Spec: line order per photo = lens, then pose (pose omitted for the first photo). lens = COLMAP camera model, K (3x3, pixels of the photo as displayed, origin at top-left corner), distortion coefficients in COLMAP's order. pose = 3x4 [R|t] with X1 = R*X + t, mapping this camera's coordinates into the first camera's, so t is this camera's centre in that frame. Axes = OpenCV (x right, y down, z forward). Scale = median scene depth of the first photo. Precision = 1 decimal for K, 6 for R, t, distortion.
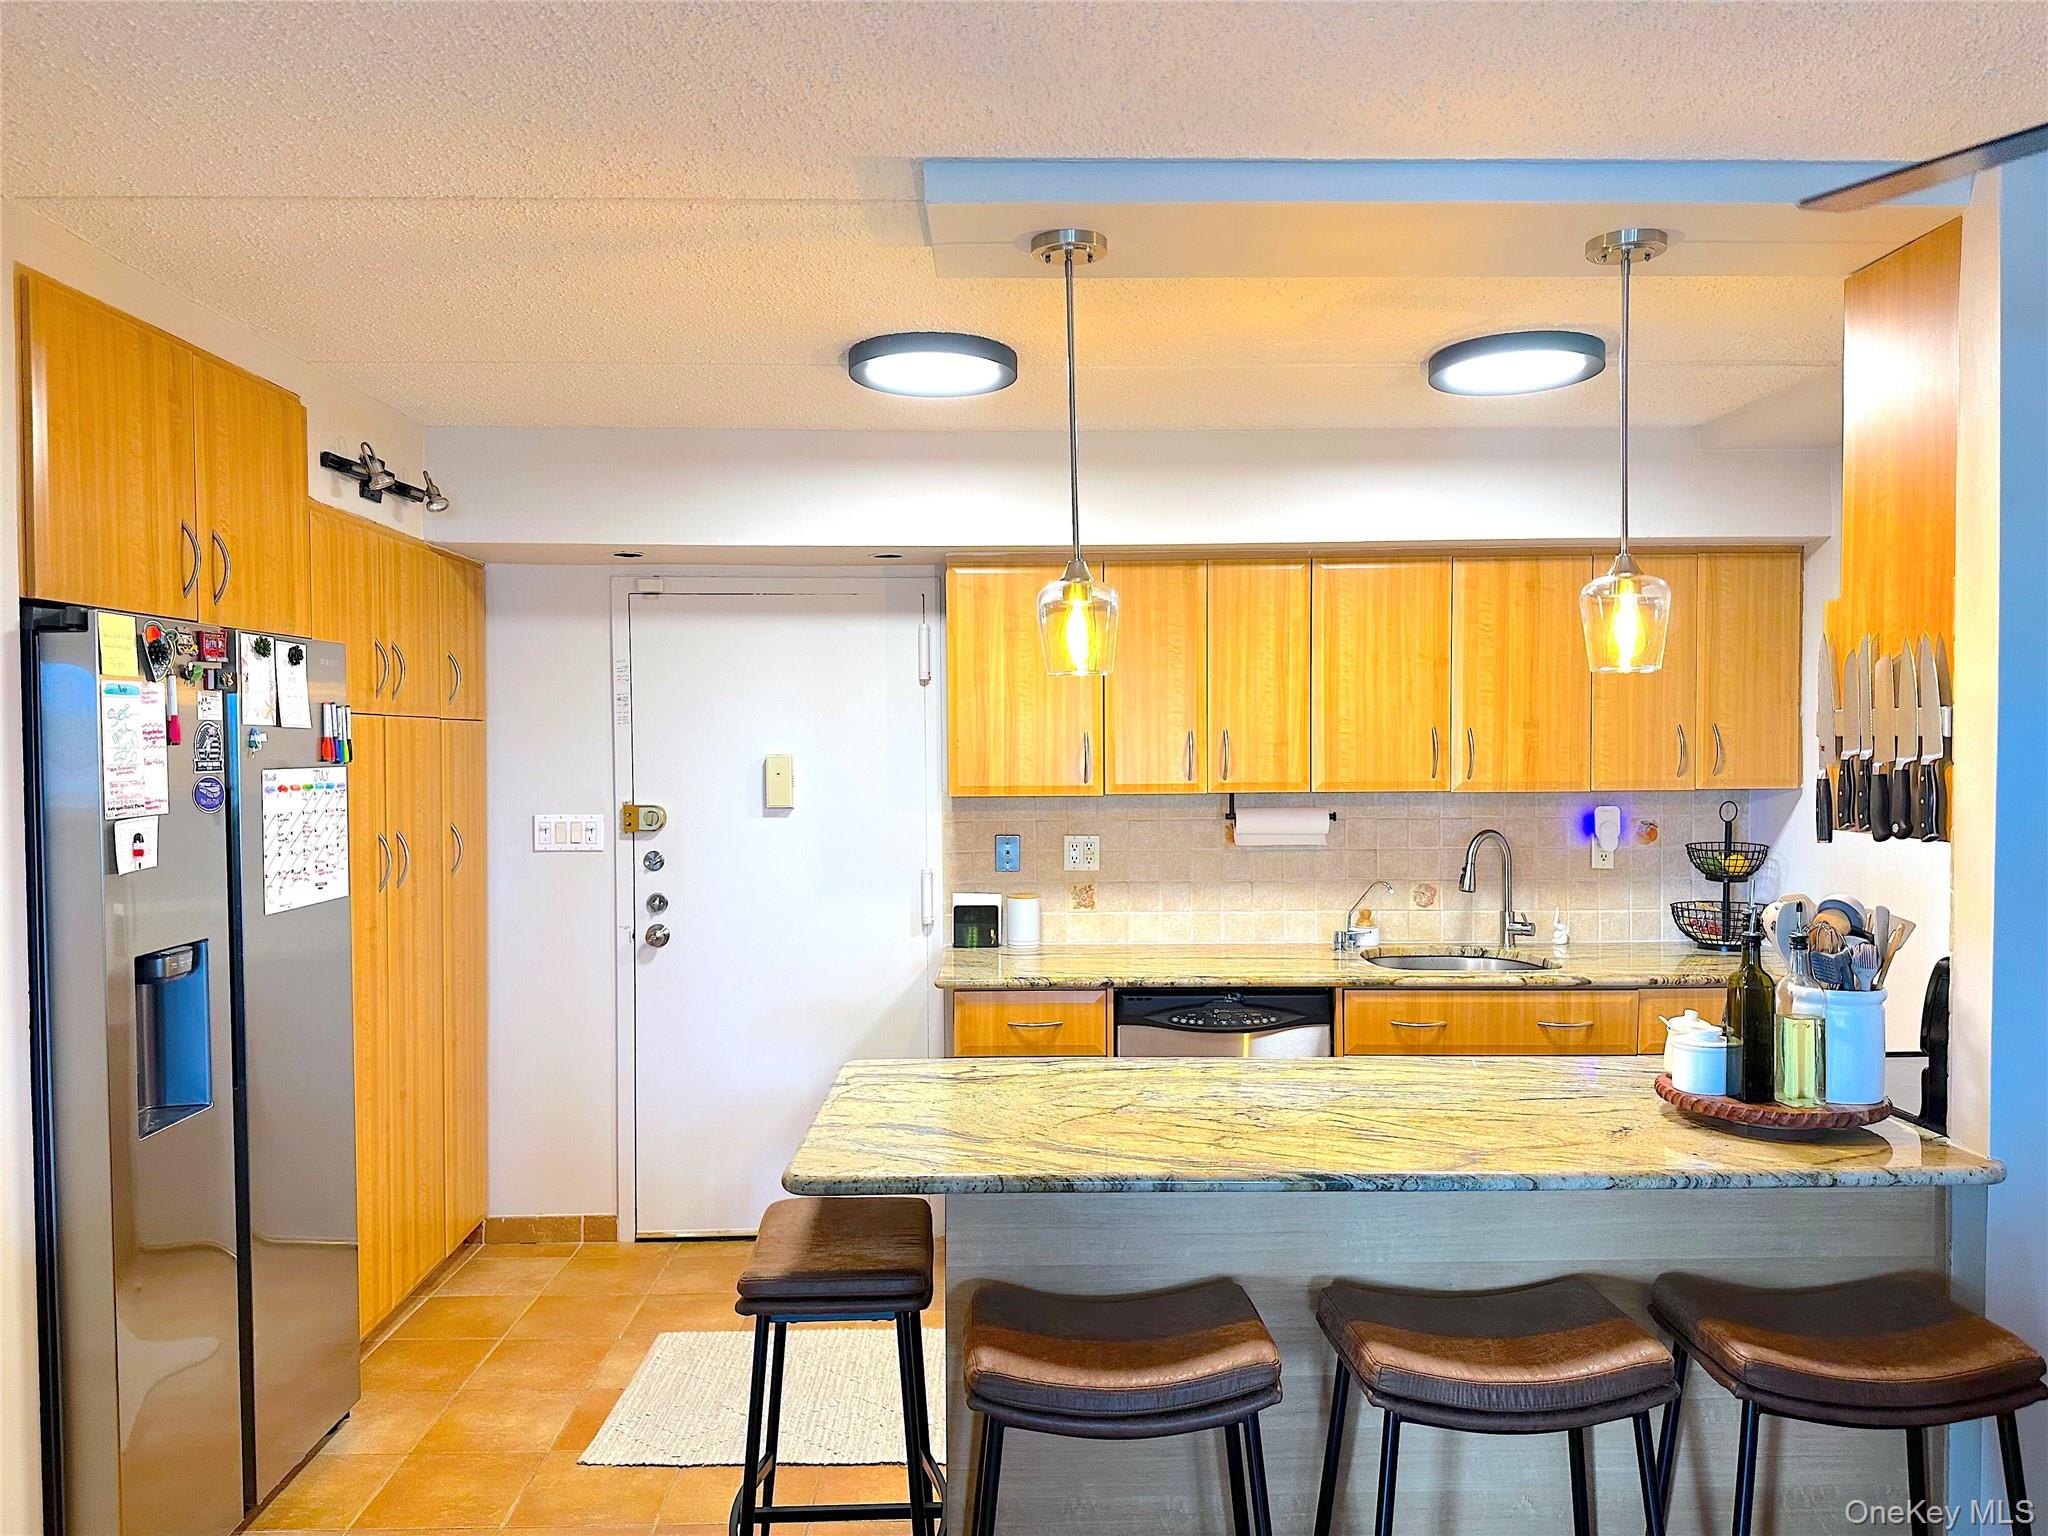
lens RADIAL K [[1421.7, 0, 1018.5], [0, 1421.7, 779.6], [0, 0, 1]] dist [0.074996, -0.036826]
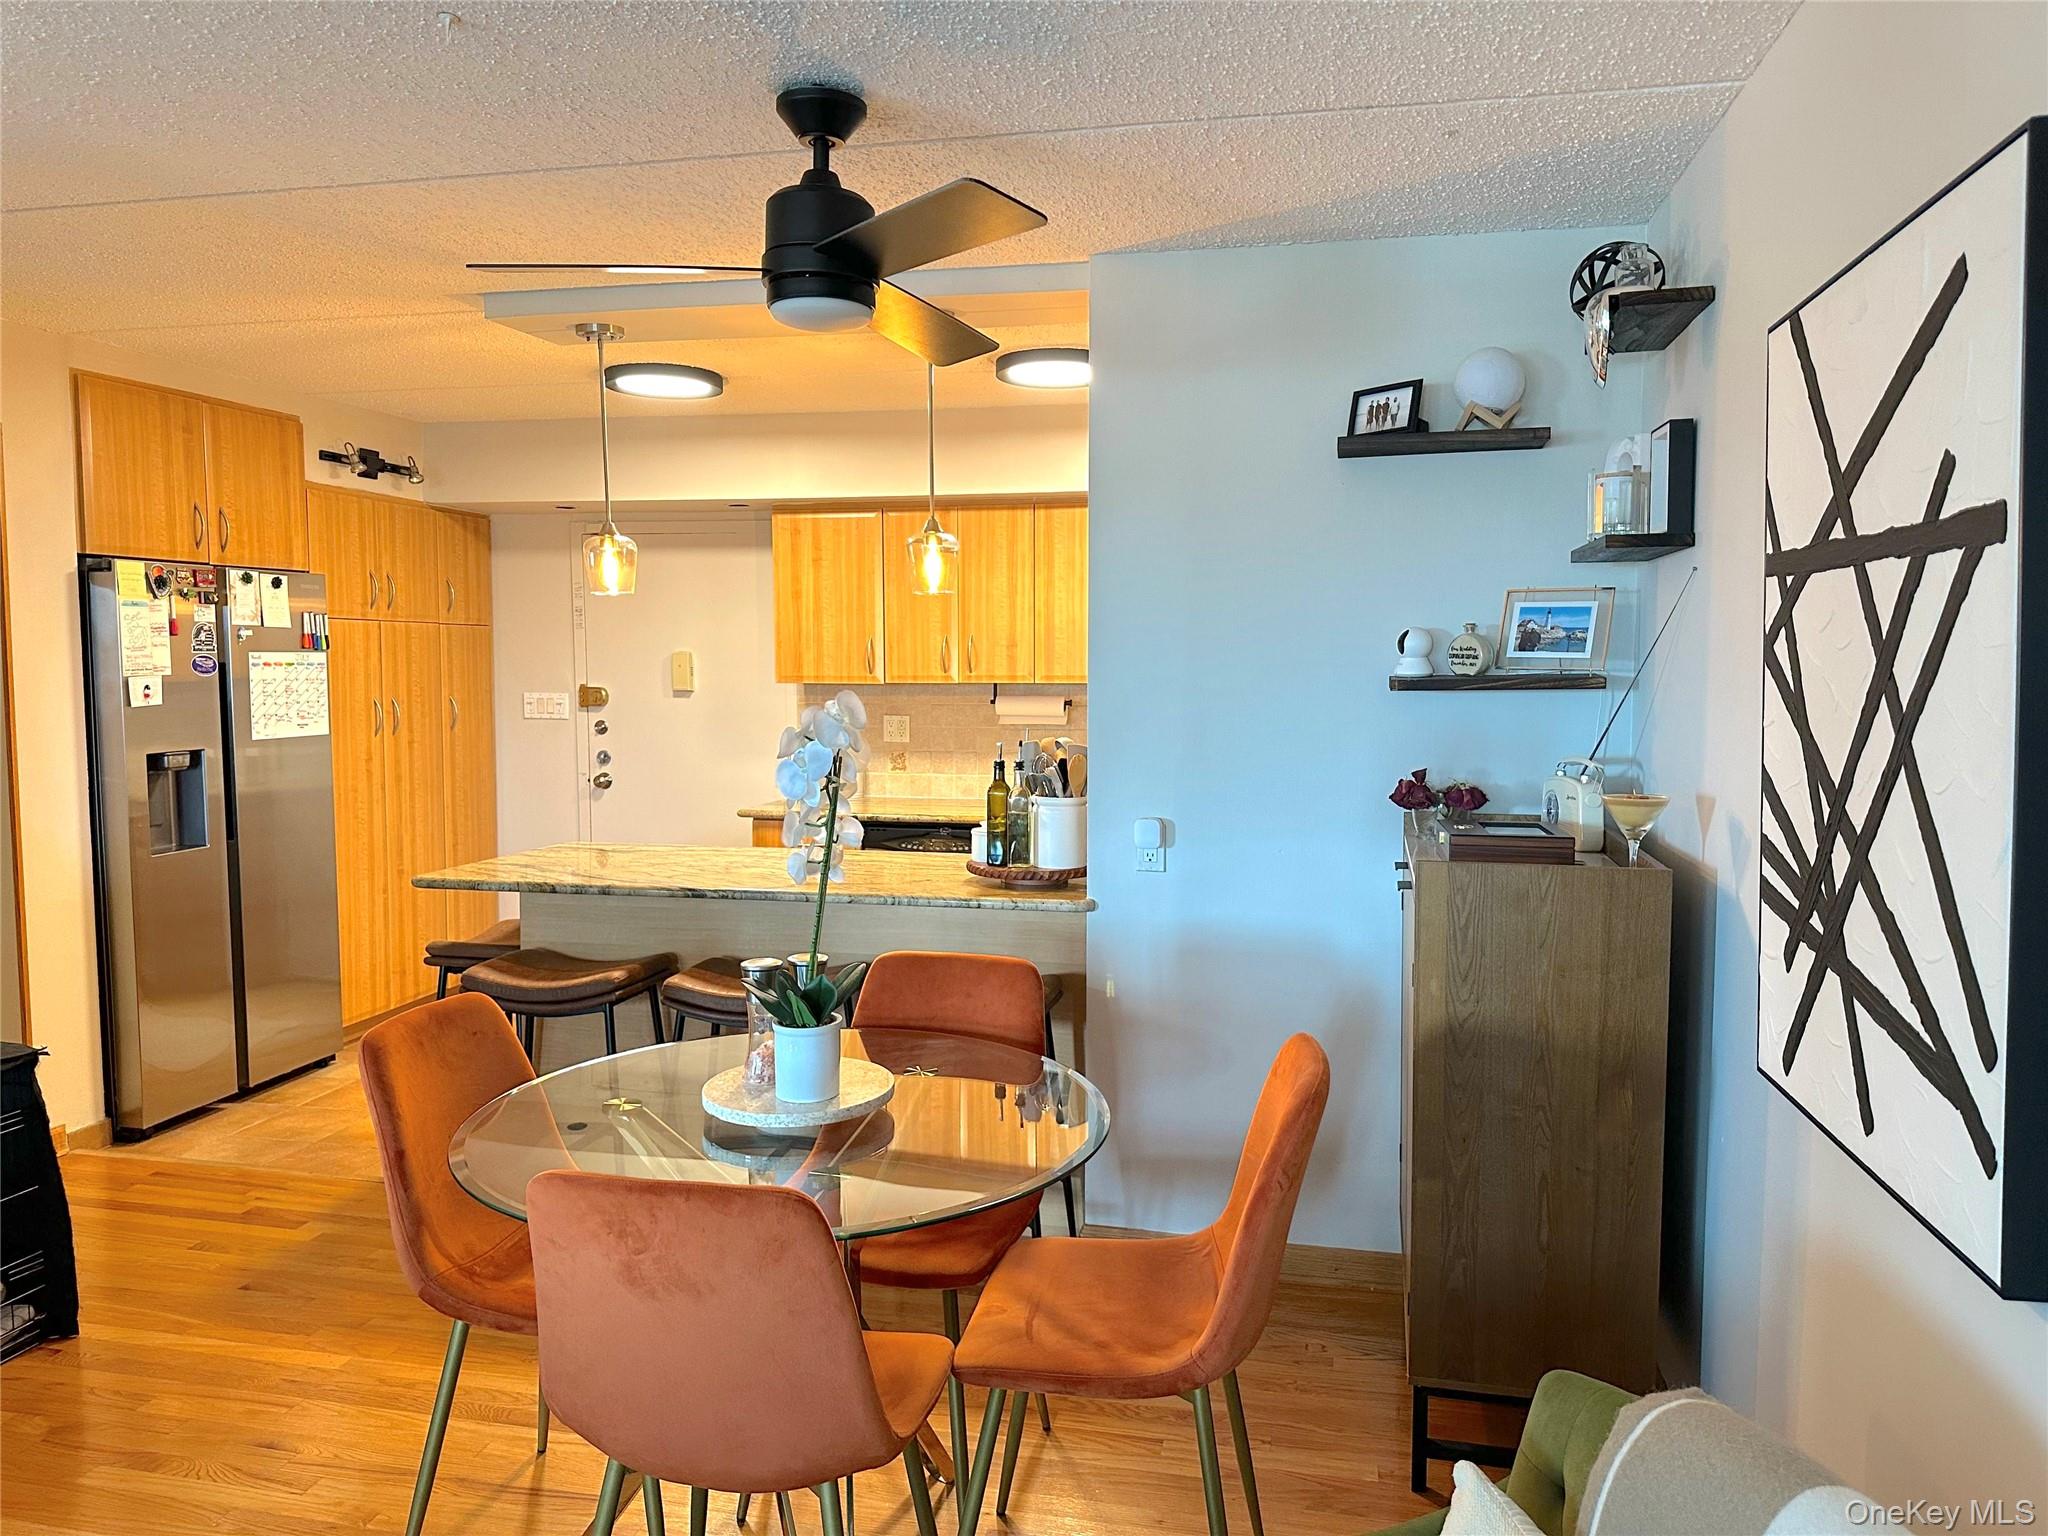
lens RADIAL K [[1421.7, 0, 1011.9], [0, 1421.7, 764.1], [0, 0, 1]] dist [0.074996, -0.036826]
pose [[0.972346, 0.025626, -0.232135, 0.535946], [-0.013964, 0.998563, 0.051742, 0.017410], [0.233127, -0.047070, 0.971306, -0.309942]]
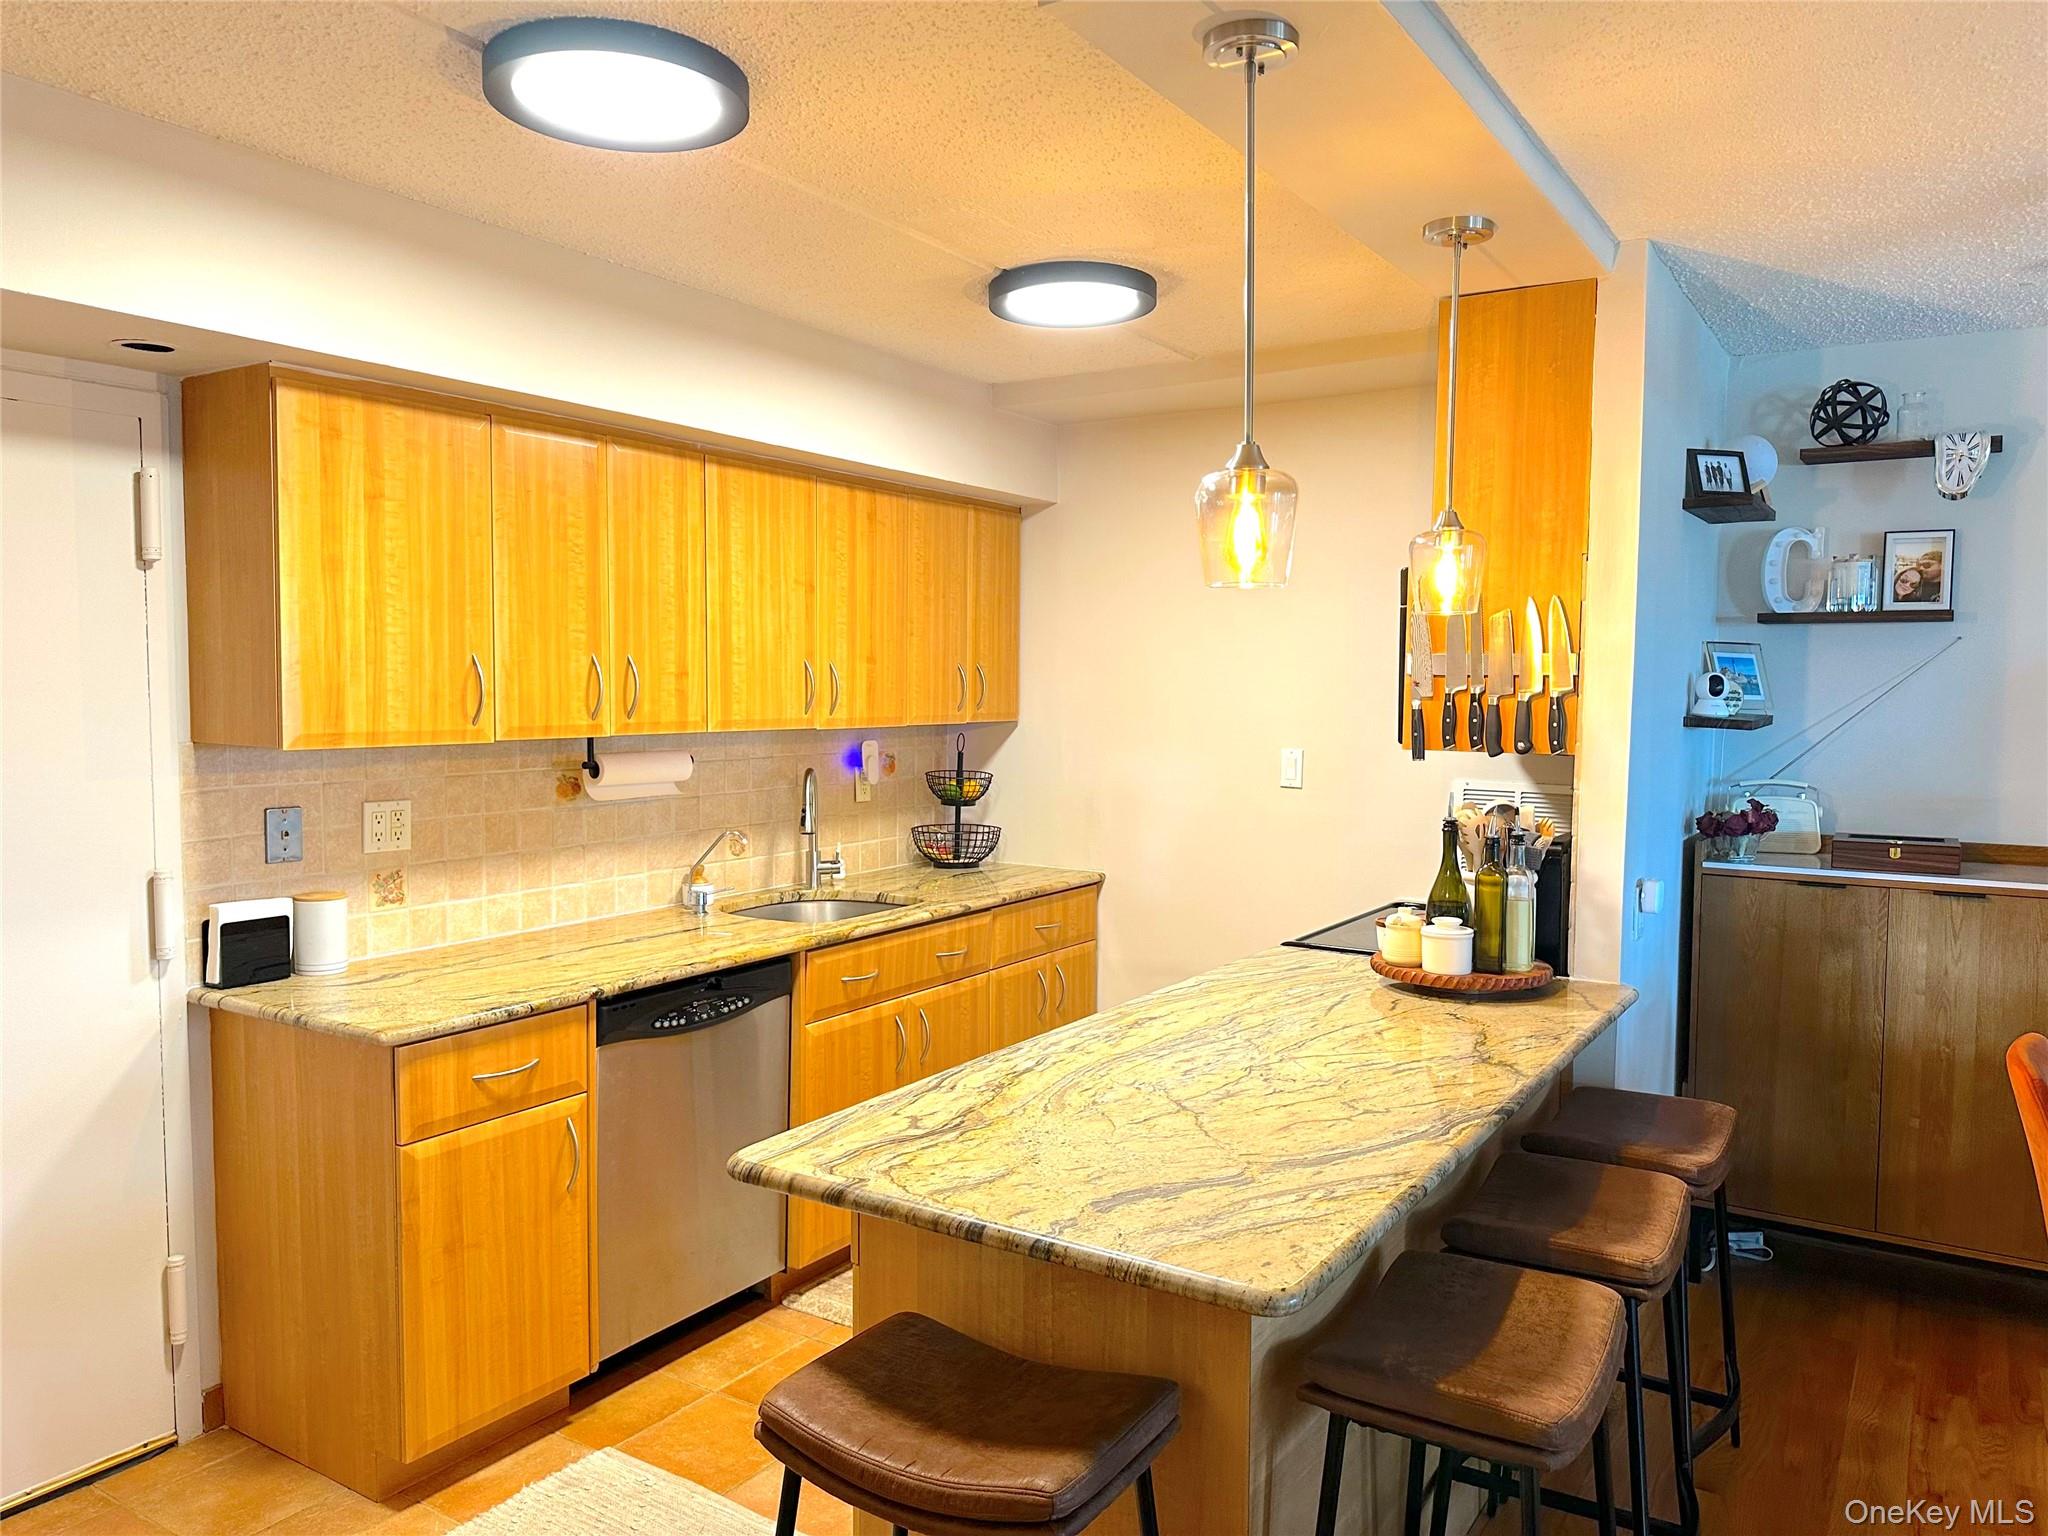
lens RADIAL K [[1421.7, 0, 1039.2], [0, 1421.7, 775.5], [0, 0, 1]] dist [0.074996, -0.036826]
pose [[0.547884, -0.045839, 0.835297, -0.436488], [0.010793, 0.998802, 0.047733, -0.004449], [-0.836485, -0.017137, 0.547722, 0.398671]]
